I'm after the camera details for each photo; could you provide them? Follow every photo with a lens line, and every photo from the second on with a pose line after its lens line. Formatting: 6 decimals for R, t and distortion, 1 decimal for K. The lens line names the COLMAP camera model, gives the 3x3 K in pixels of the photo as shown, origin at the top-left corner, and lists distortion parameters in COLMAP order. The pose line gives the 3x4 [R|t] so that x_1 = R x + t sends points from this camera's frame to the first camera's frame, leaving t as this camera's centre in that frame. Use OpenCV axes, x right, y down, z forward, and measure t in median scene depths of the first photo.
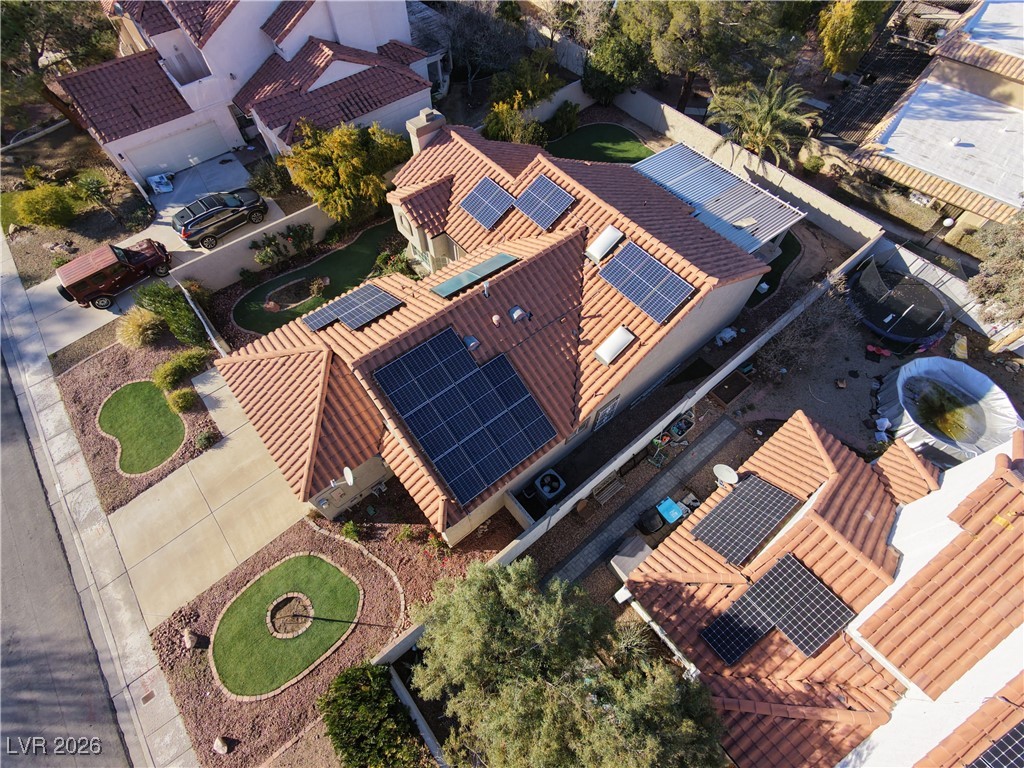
lens RADIAL K [[492.3, 0, 511.1], [0, 492.3, 383.6], [0, 0, 1]] dist [-0.002999, 0.003346]
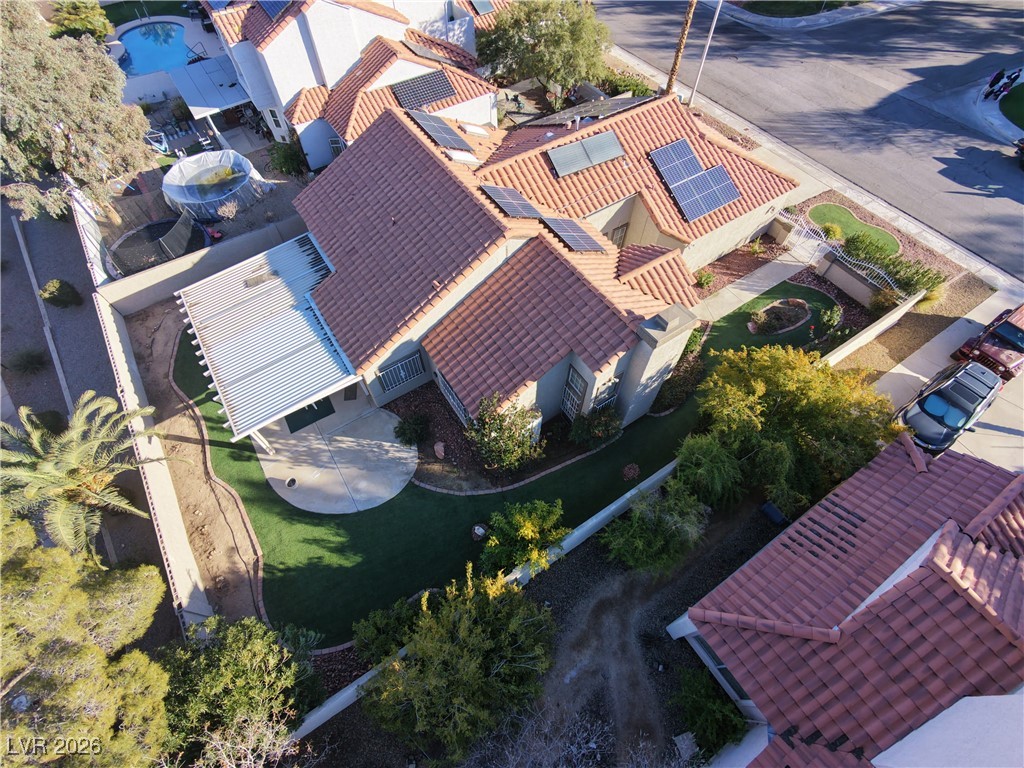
lens RADIAL K [[492.3, 0, 511.2], [0, 492.3, 385.7], [0, 0, 1]] dist [-0.002999, 0.003346]
pose [[-0.994789, -0.085906, 0.054900, -0.010528], [0.086876, -0.432477, 0.897450, -1.297937], [-0.053353, 0.897543, 0.437687, 0.891912]]
